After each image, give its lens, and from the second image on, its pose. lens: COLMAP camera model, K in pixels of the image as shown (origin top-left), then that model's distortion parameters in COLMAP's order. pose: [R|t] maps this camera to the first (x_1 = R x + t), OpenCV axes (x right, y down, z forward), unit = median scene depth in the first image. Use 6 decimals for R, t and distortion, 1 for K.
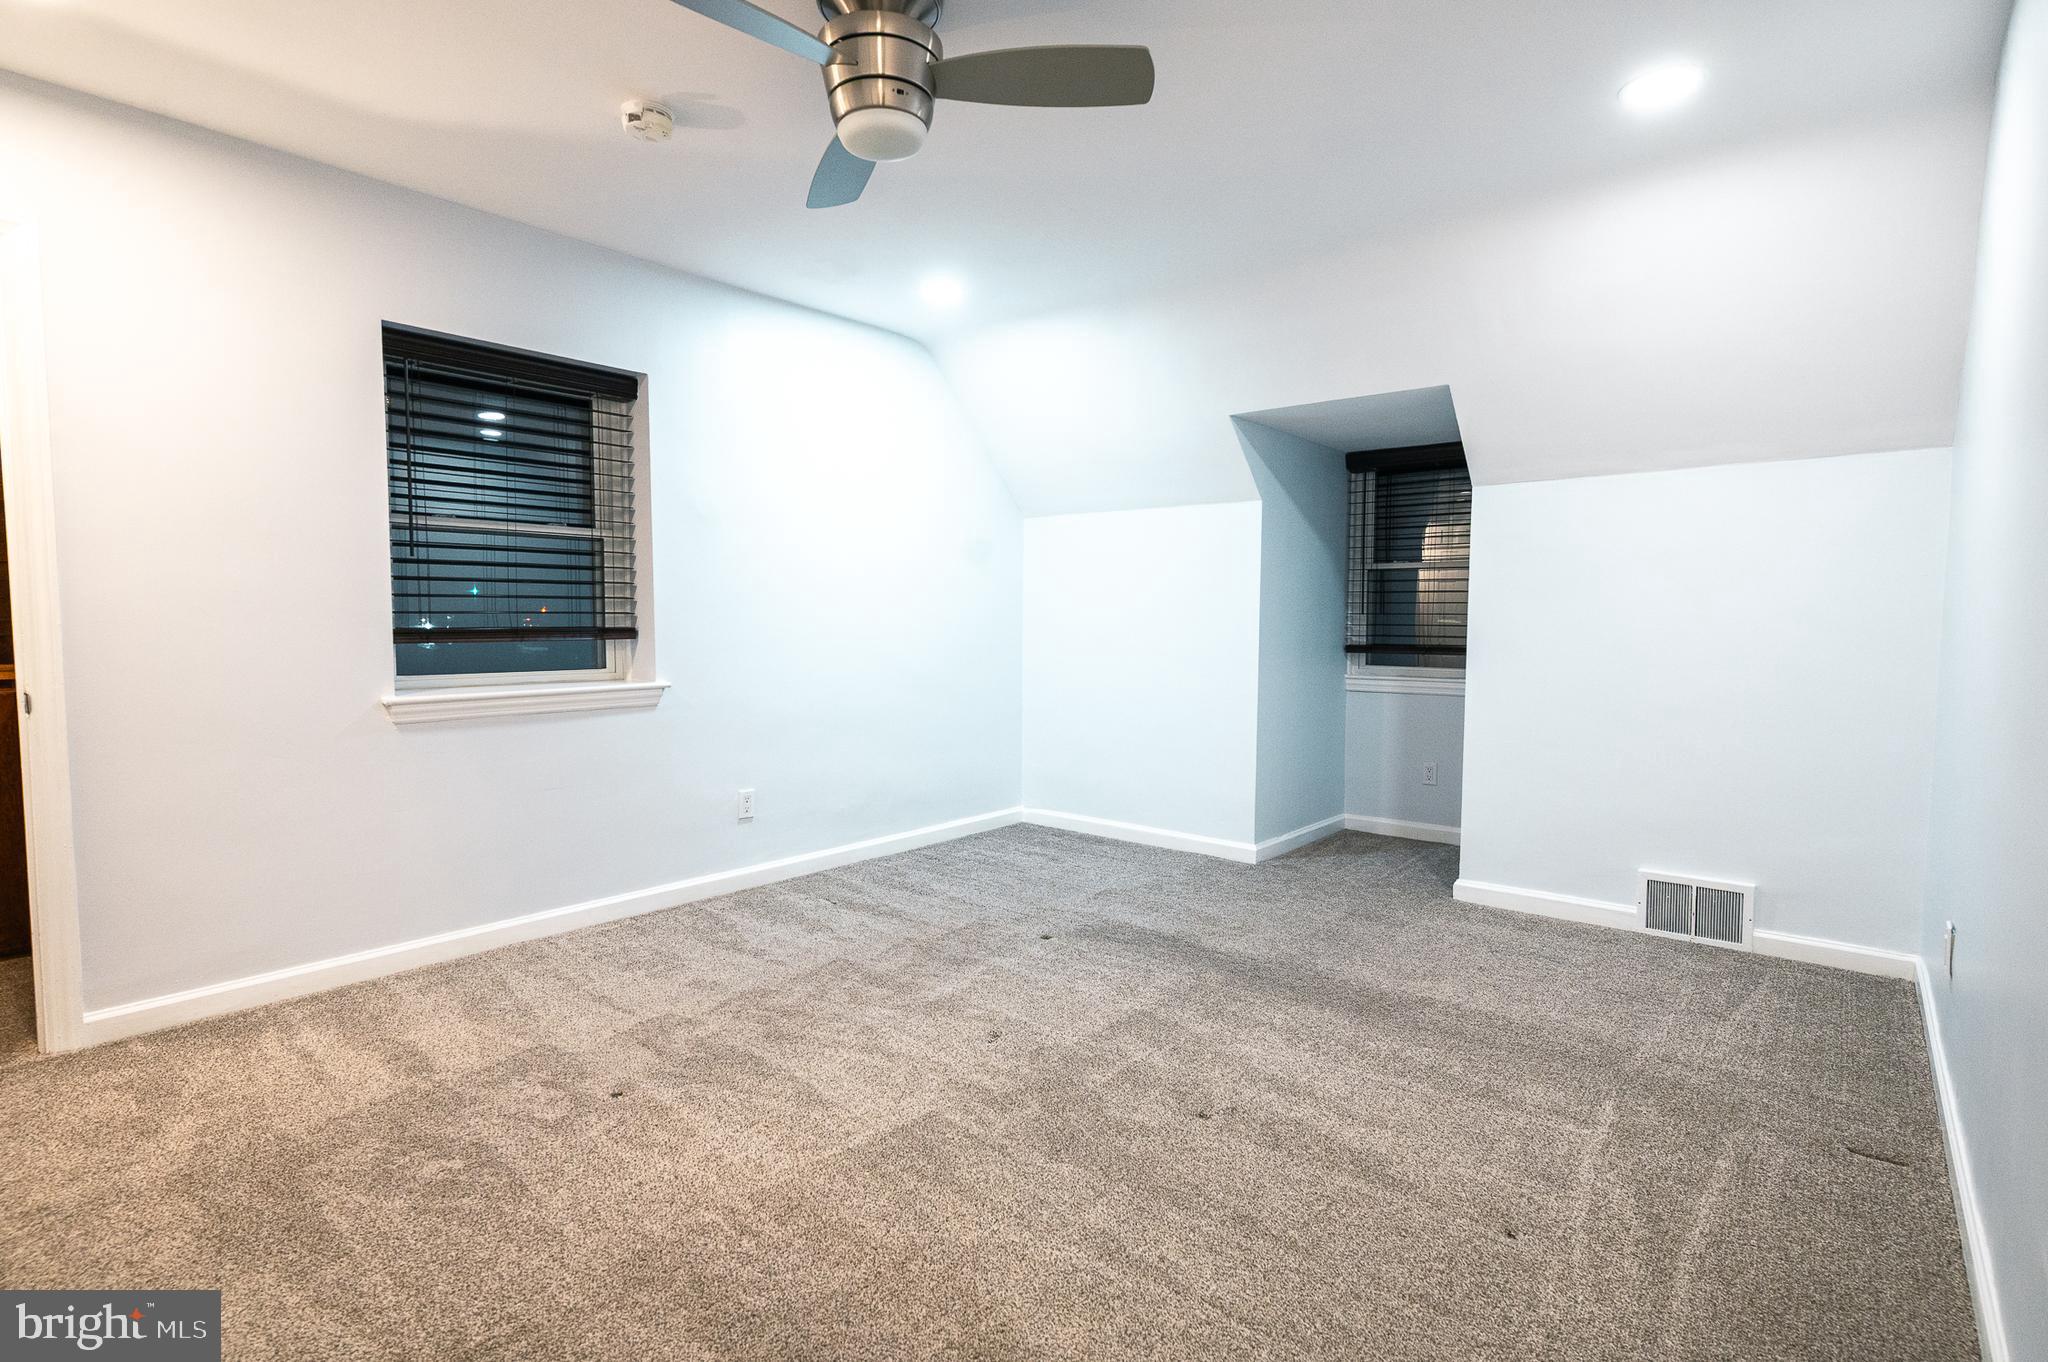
lens RADIAL K [[1014.4, 0, 1026.9], [0, 1014.4, 681.8], [0, 0, 1]] dist [0.000986, 0.003055]
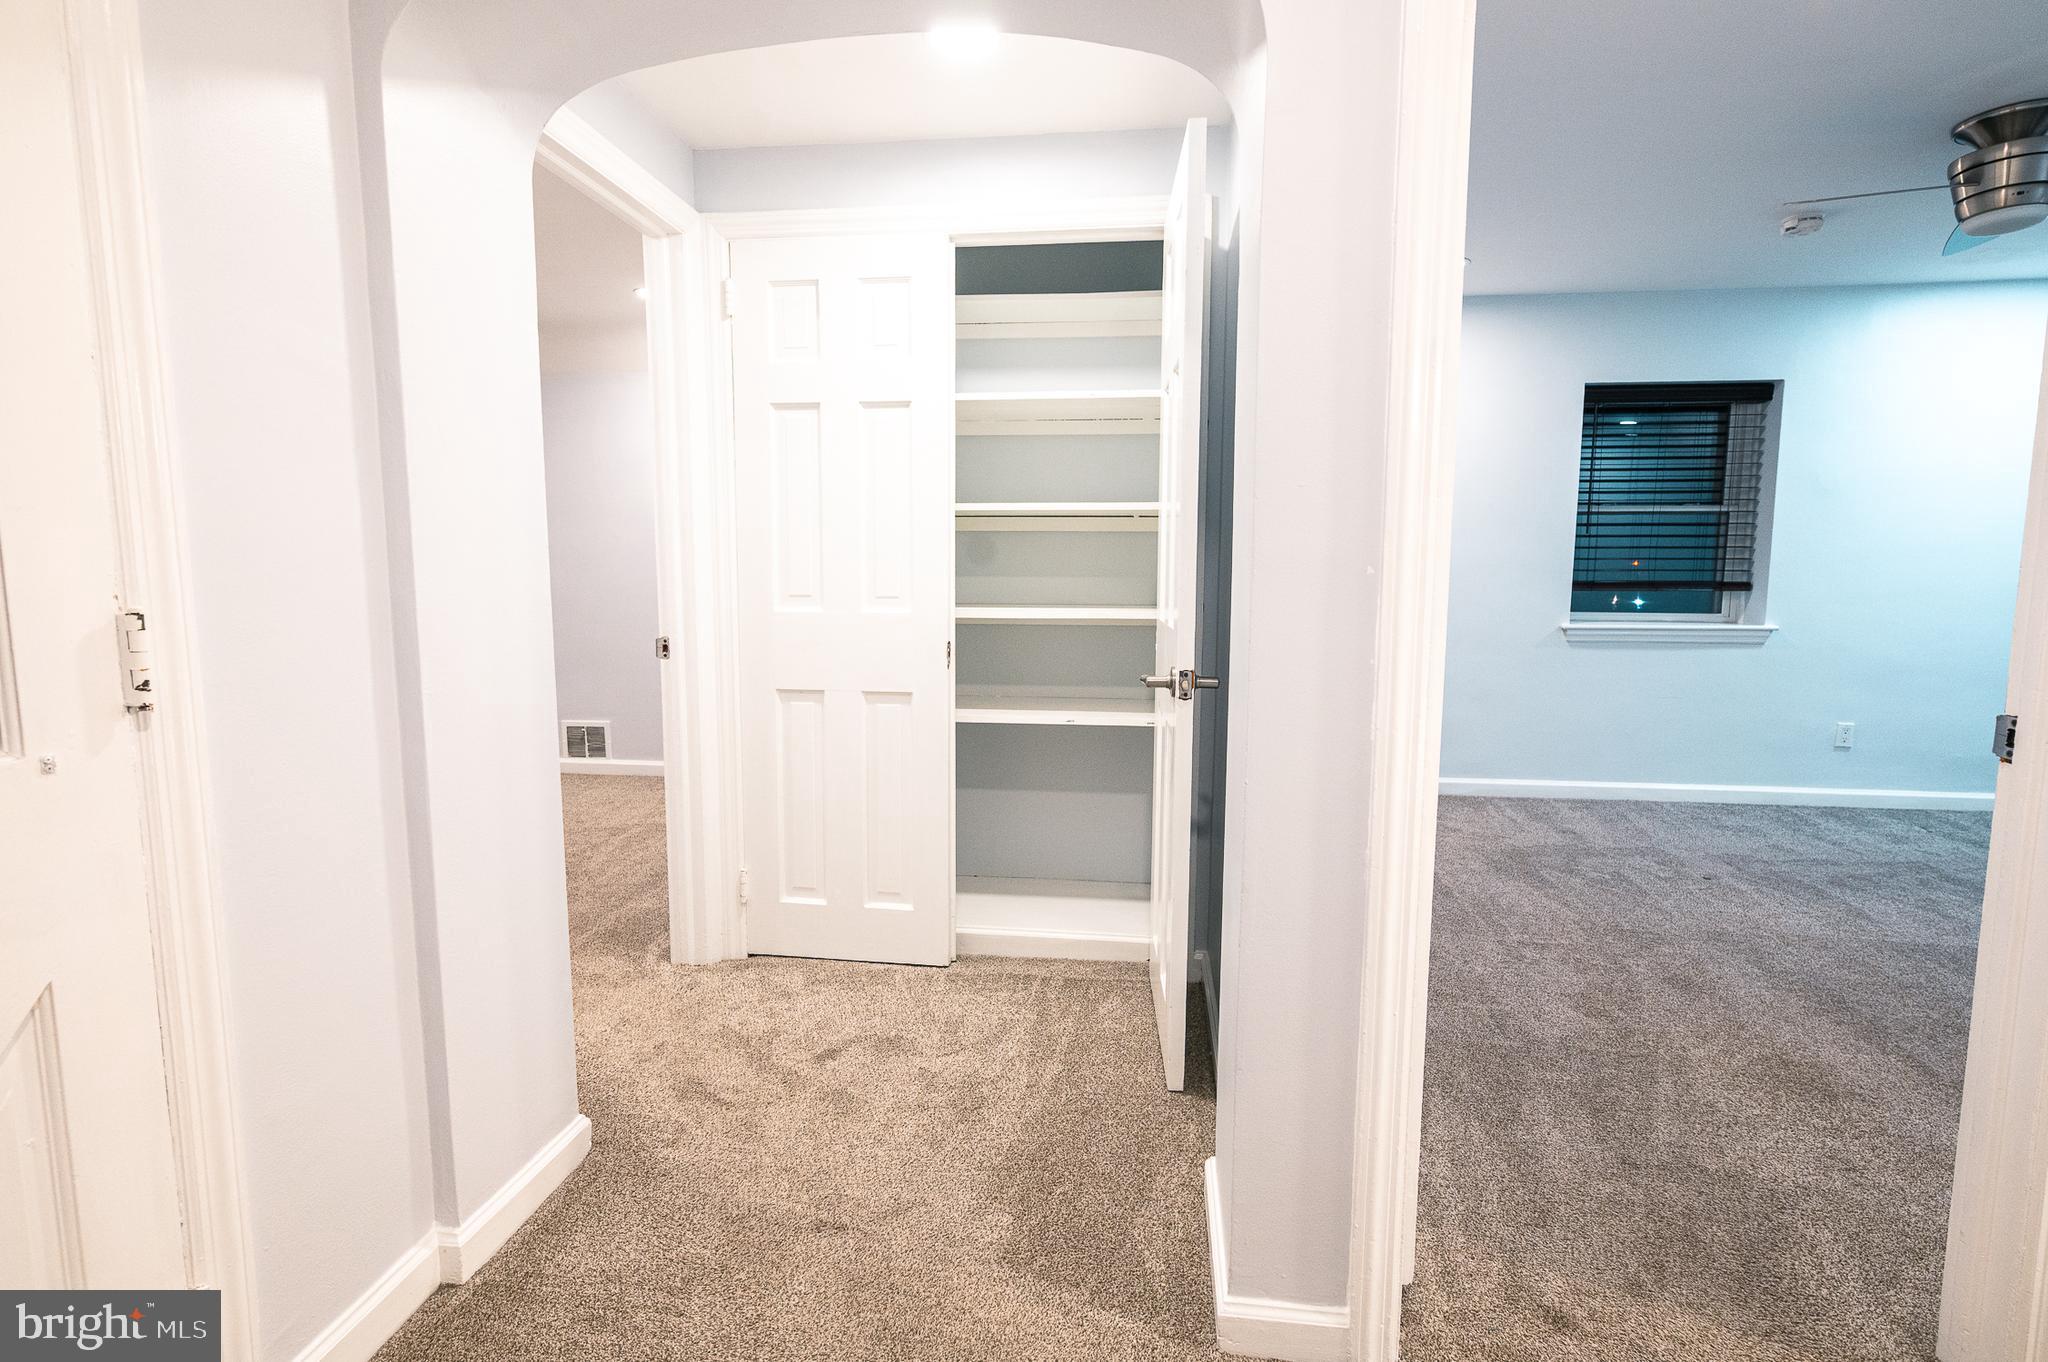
lens RADIAL K [[1014.4, 0, 1007.7], [0, 1014.4, 675.3], [0, 0, 1]] dist [0.000986, 0.003055]
pose [[0.545211, 0.090846, -0.833362, 0.187914], [-0.056557, 0.995832, 0.071556, 0.025981], [0.836389, 0.008120, 0.548076, -0.502115]]
